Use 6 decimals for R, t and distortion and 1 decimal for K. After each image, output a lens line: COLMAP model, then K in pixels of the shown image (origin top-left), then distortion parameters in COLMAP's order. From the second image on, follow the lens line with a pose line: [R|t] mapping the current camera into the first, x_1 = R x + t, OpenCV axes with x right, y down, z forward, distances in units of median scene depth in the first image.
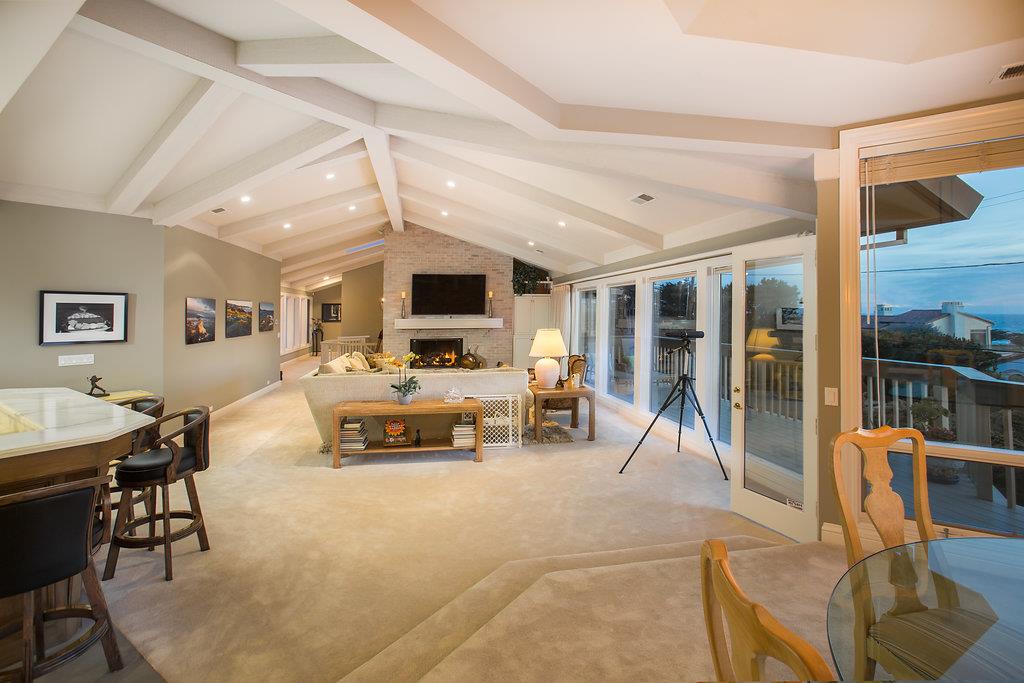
lens RADIAL K [[500.8, 0, 512.0], [0, 500.8, 341.5], [0, 0, 1]] dist [-0.089956, 0.053518]
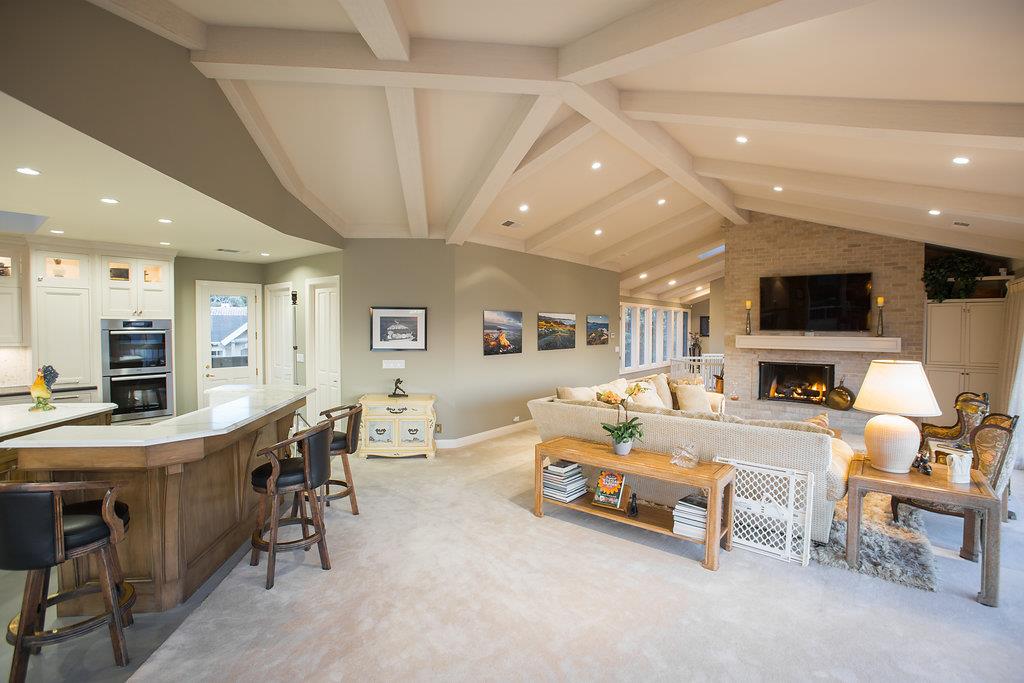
lens RADIAL K [[500.8, 0, 512.0], [0, 500.8, 341.5], [0, 0, 1]] dist [-0.089956, 0.053518]
pose [[0.665039, 0.029366, -0.746231, 0.168179], [-0.048948, 0.998792, -0.004318, -0.021300], [0.745203, 0.039398, 0.665673, 0.313154]]
